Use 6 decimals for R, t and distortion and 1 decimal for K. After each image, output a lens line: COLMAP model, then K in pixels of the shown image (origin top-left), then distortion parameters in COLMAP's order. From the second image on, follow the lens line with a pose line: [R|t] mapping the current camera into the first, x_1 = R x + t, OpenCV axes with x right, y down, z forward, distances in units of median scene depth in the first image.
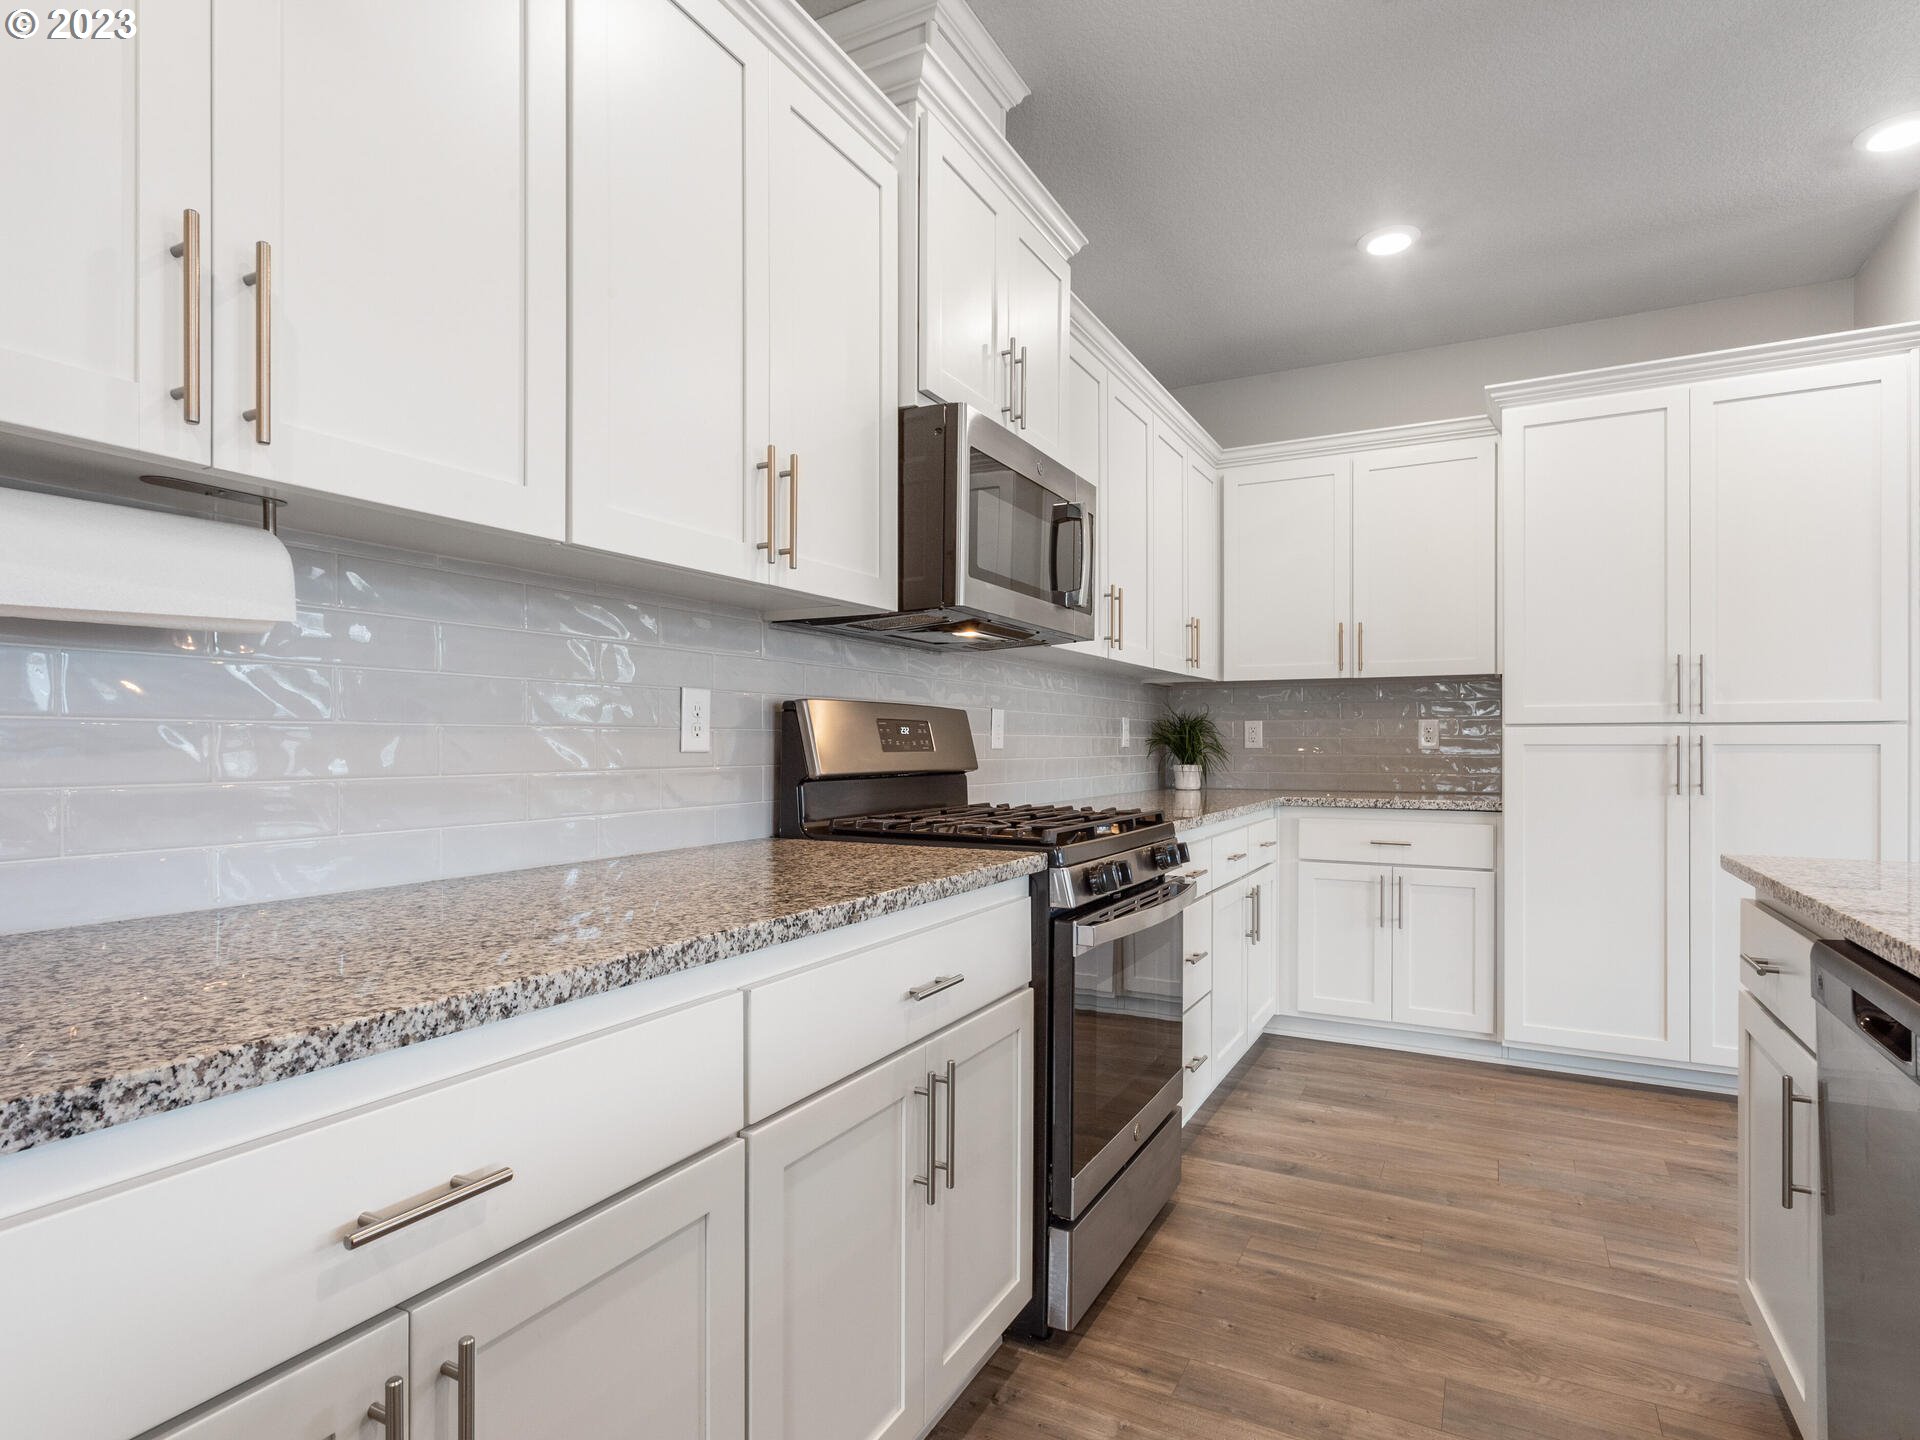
lens RADIAL K [[1024.6, 0, 944.8], [0, 1024.6, 741.4], [0, 0, 1]] dist [-0.002453, 0.001709]
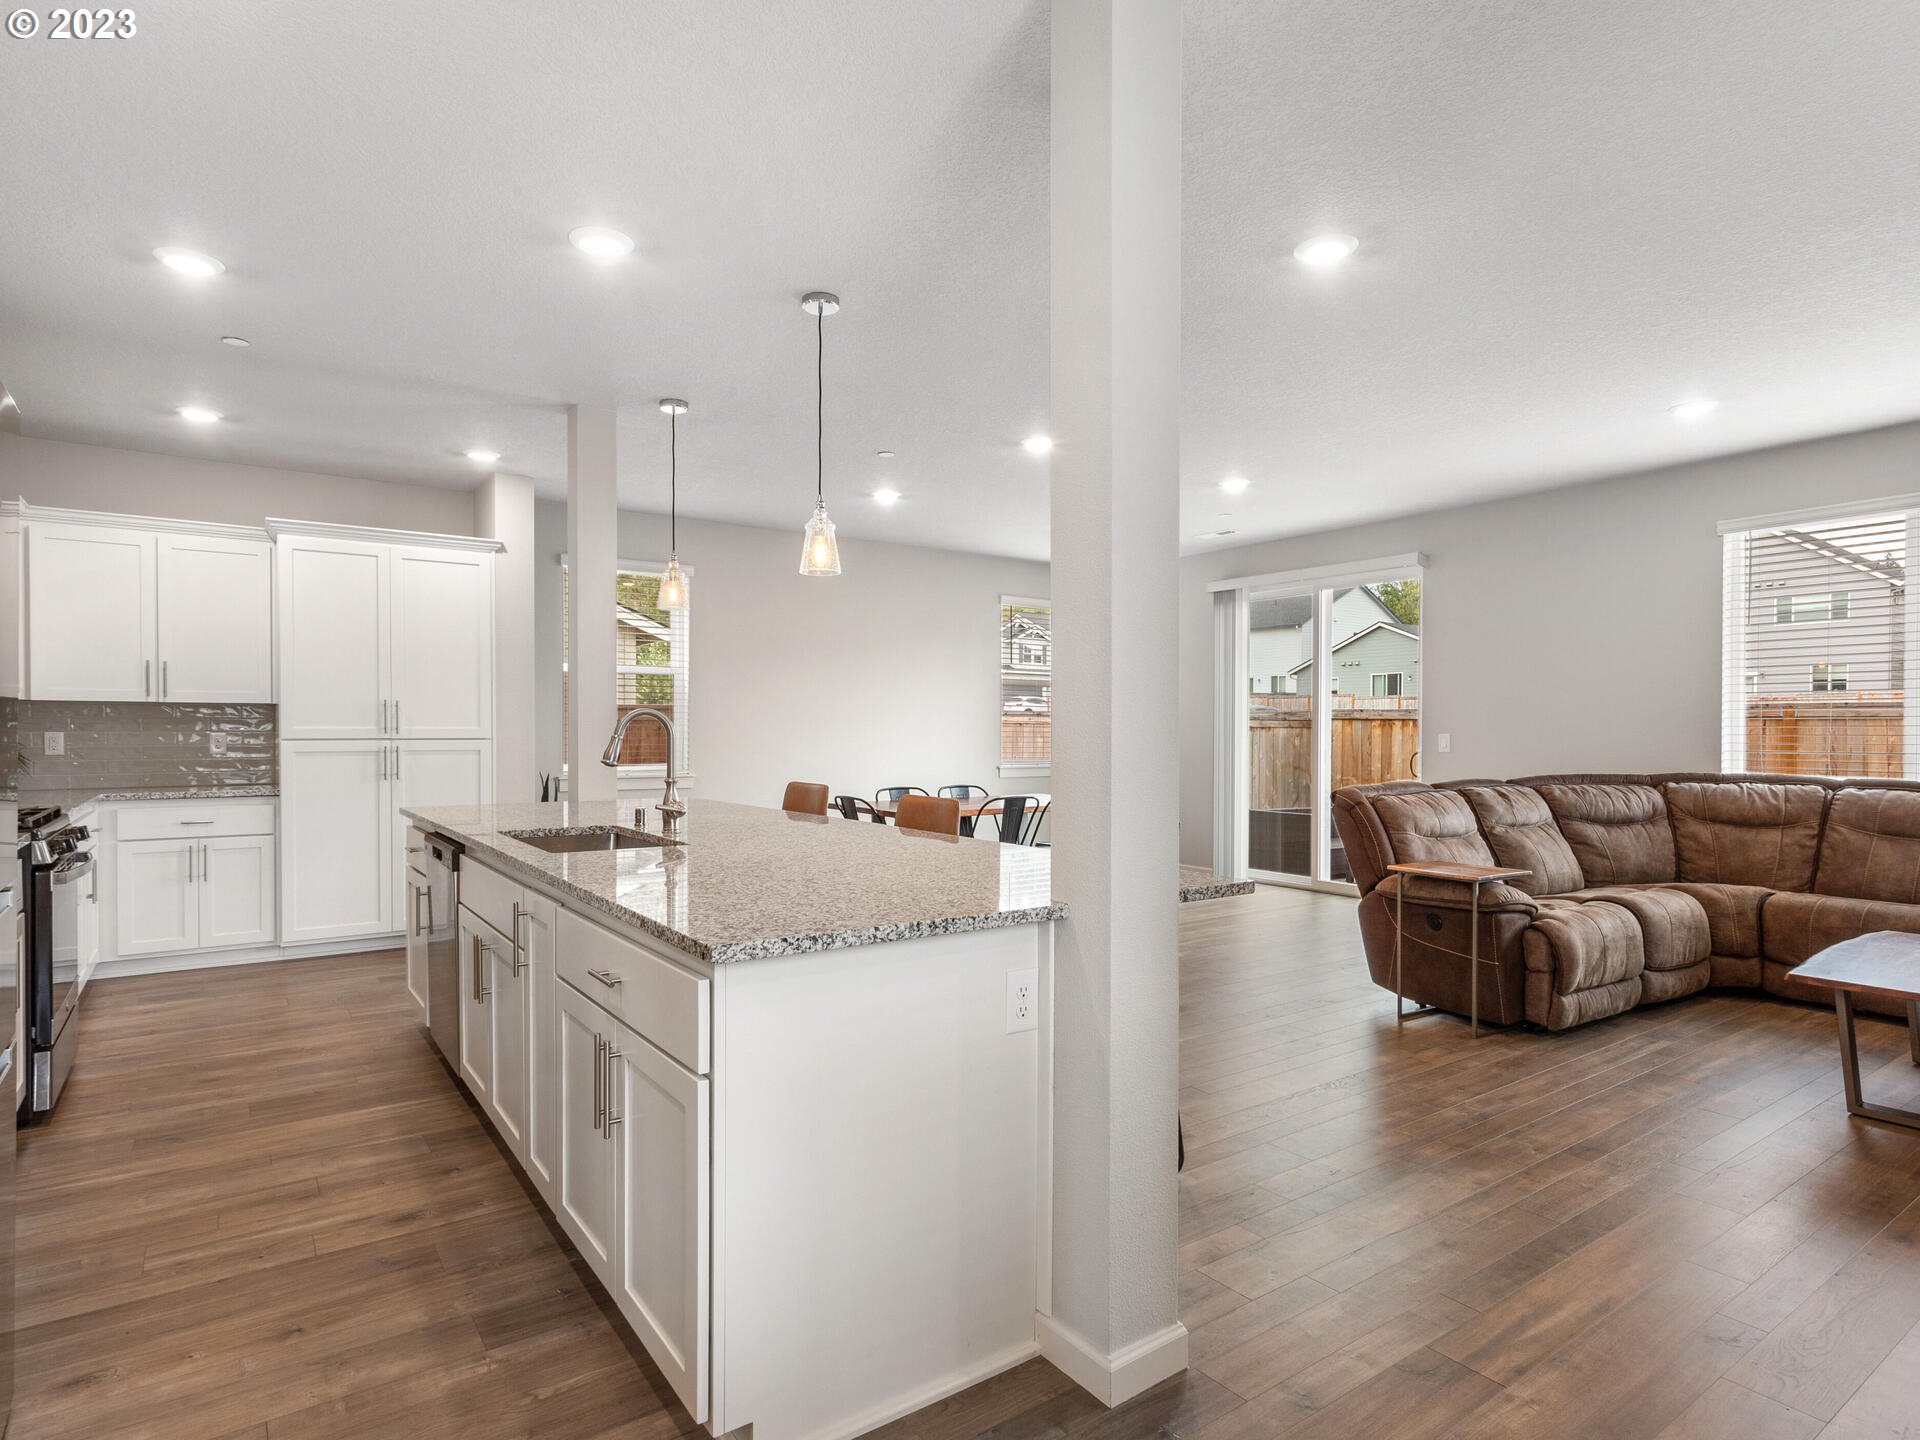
lens RADIAL K [[1024.6, 0, 944.8], [0, 1024.6, 741.4], [0, 0, 1]] dist [-0.002453, 0.001709]
pose [[0.443351, -0.011038, 0.896280, -0.398556], [-0.001948, 0.999910, 0.013278, -0.035779], [-0.896346, -0.007633, 0.443290, -0.589727]]
